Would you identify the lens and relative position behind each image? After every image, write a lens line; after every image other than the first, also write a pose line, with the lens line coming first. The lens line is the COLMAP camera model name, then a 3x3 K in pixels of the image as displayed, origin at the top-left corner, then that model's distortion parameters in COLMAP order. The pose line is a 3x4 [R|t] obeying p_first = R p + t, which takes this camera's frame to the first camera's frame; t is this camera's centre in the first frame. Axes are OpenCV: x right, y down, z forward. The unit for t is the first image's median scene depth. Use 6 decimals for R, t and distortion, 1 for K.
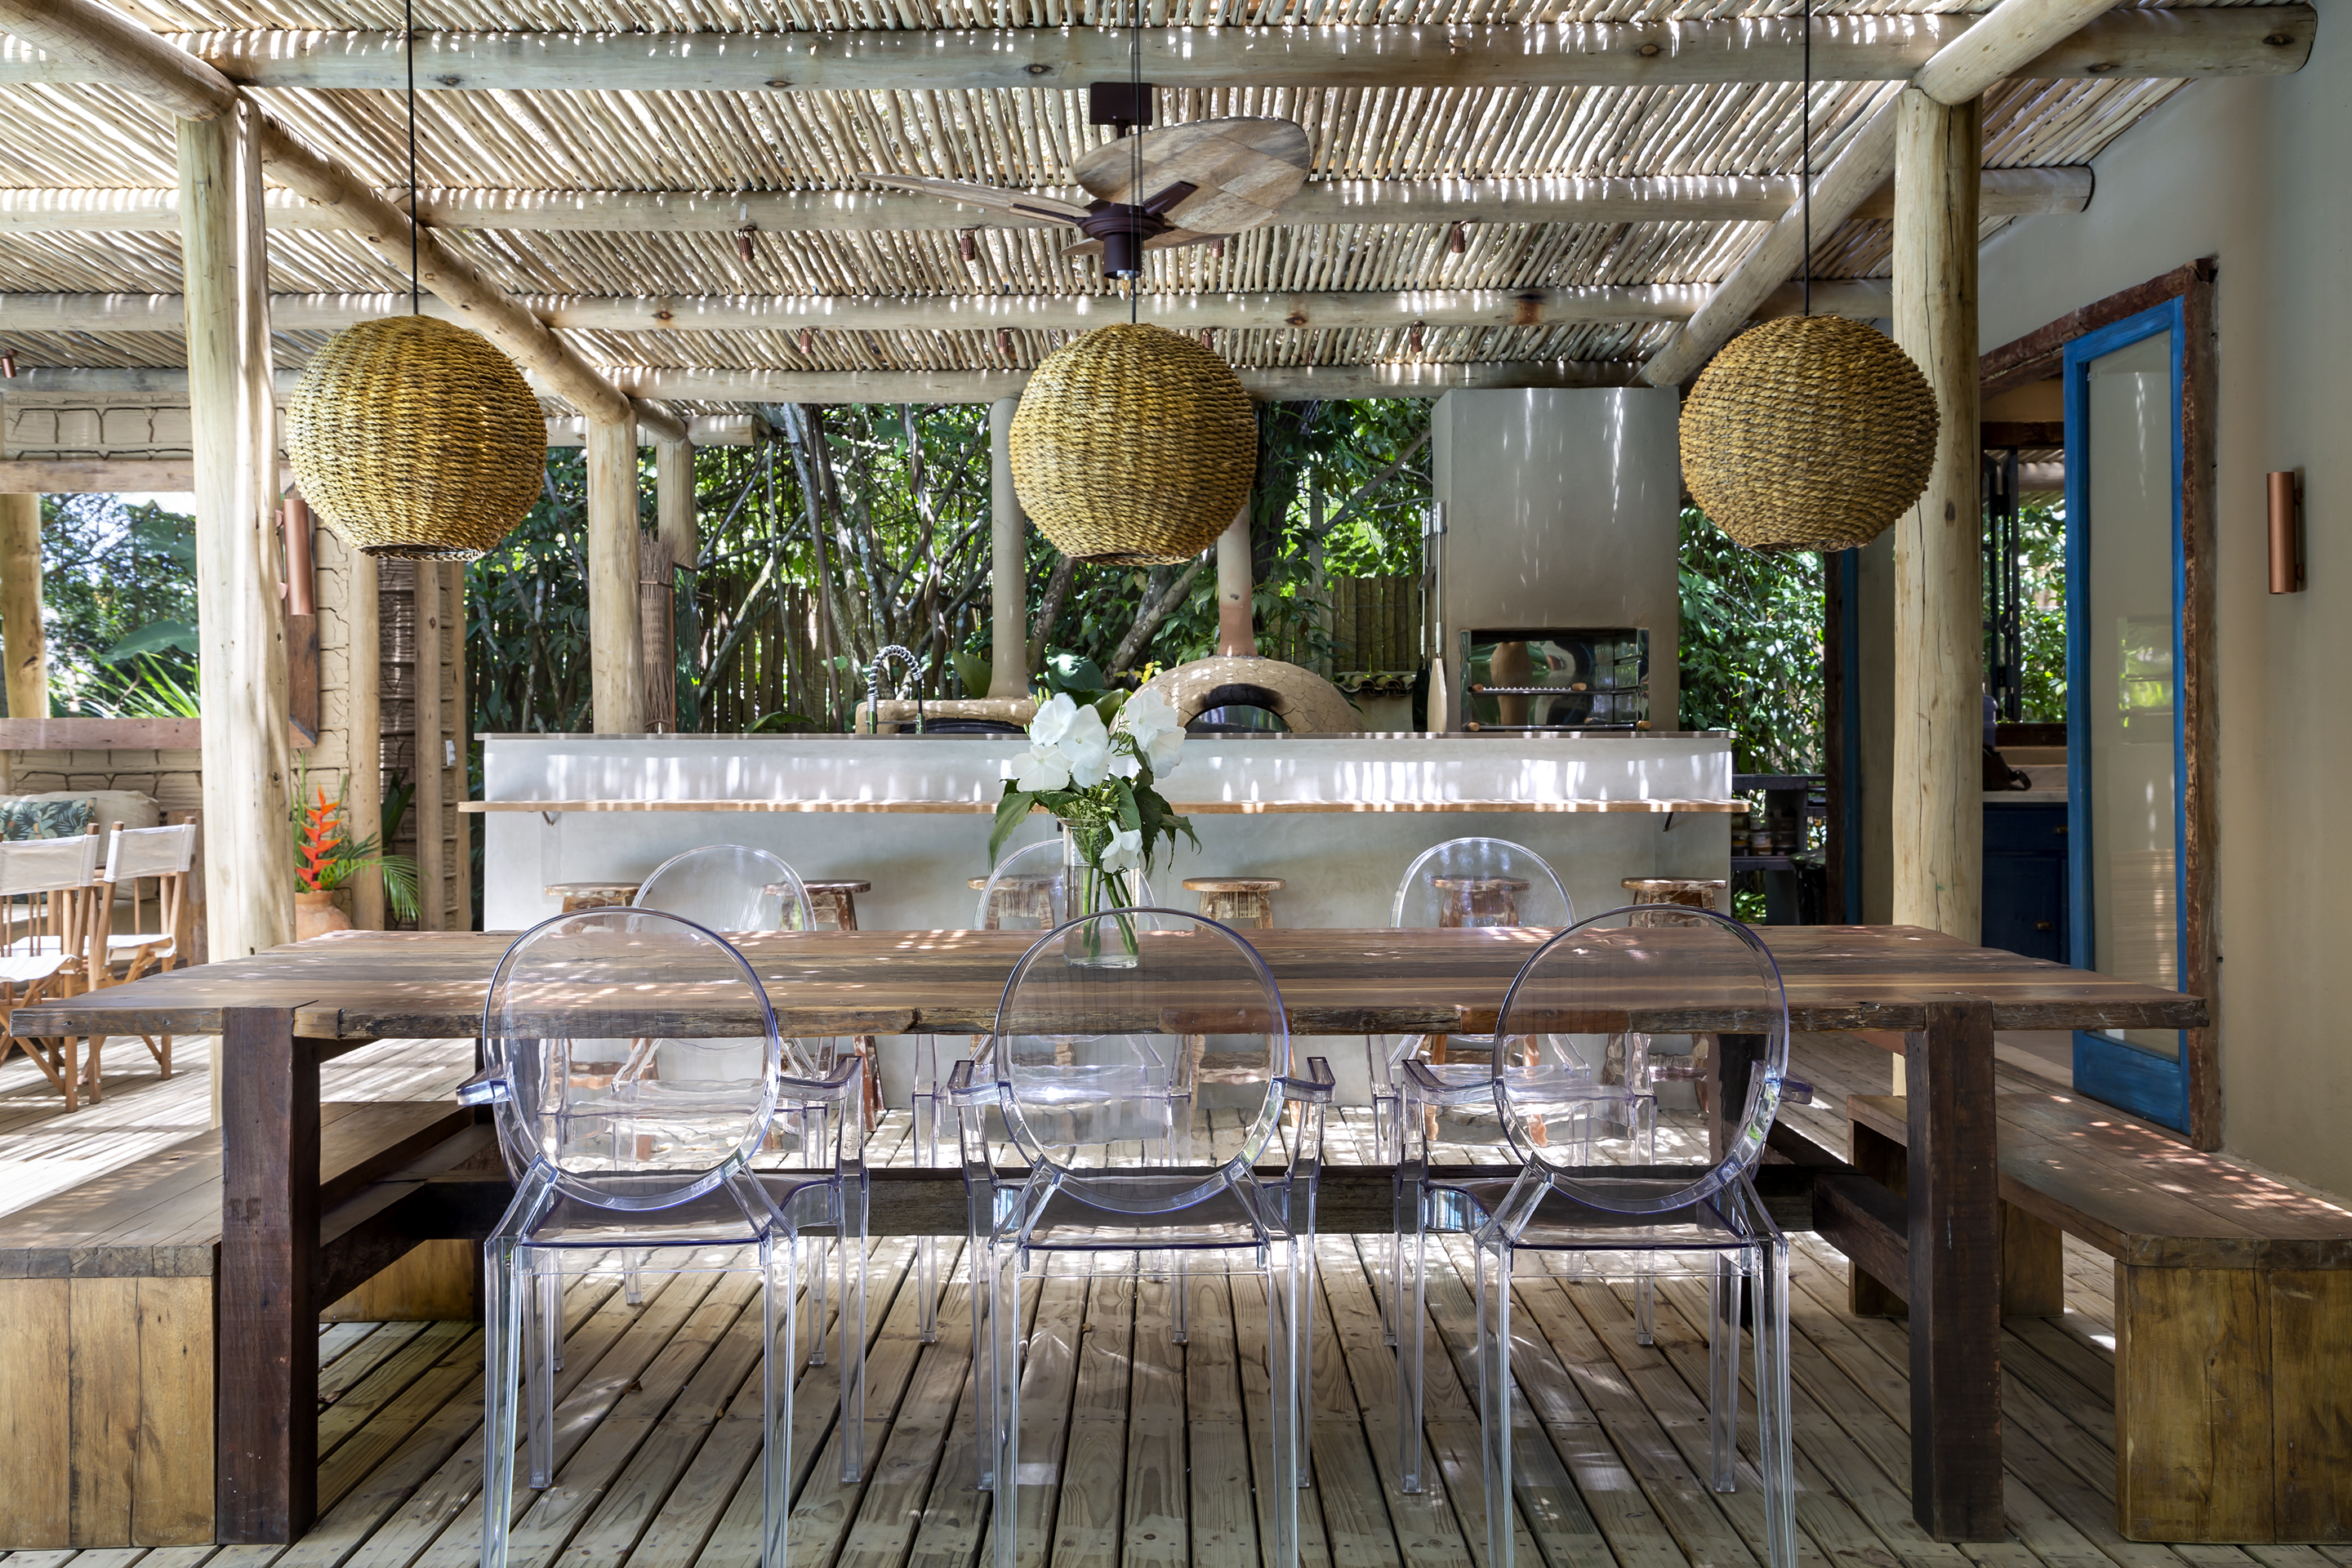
lens RADIAL K [[2330.5, 0, 1176.0], [0, 2330.5, 784.0], [0, 0, 1]] dist [0.042899, 0.000612]
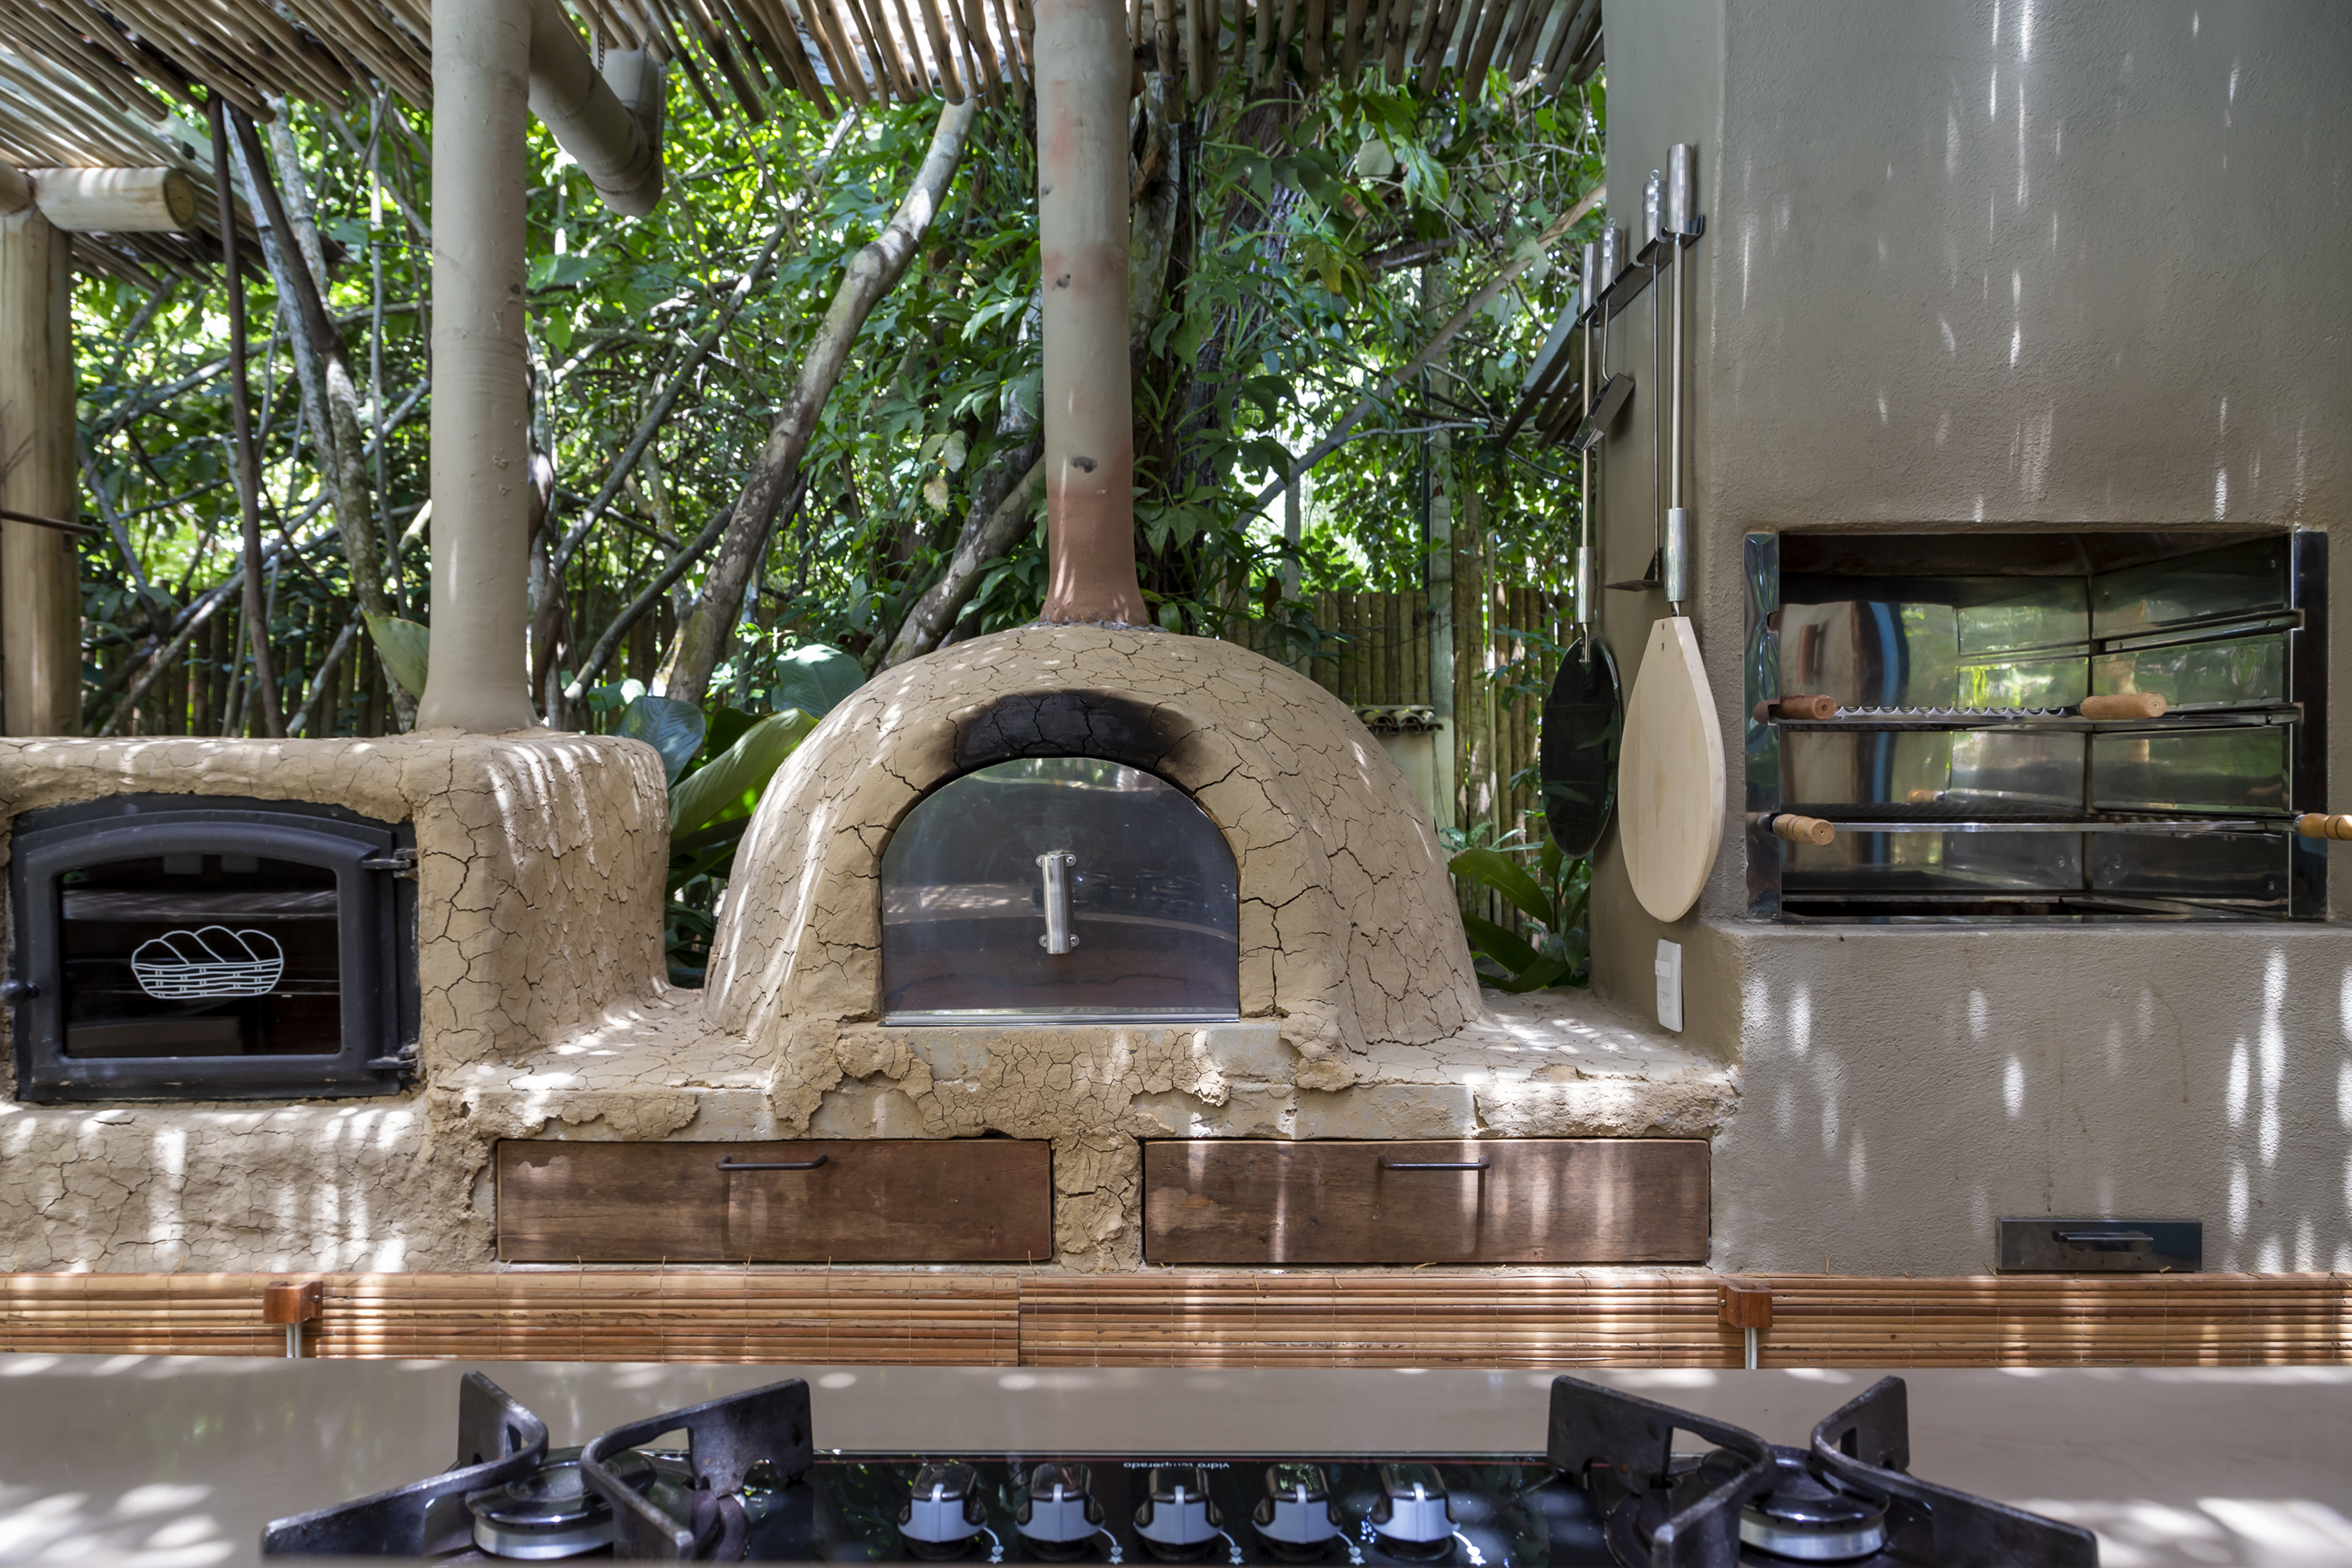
lens RADIAL K [[1632.5, 0, 1176.0], [0, 1632.5, 784.0], [0, 0, 1]] dist [0.045475, -0.039414]
pose [[0.999954, 0.002910, -0.009186, 0.037838], [-0.002982, 0.999965, -0.007768, -0.023785], [0.009163, 0.007795, 0.999928, 0.650438]]
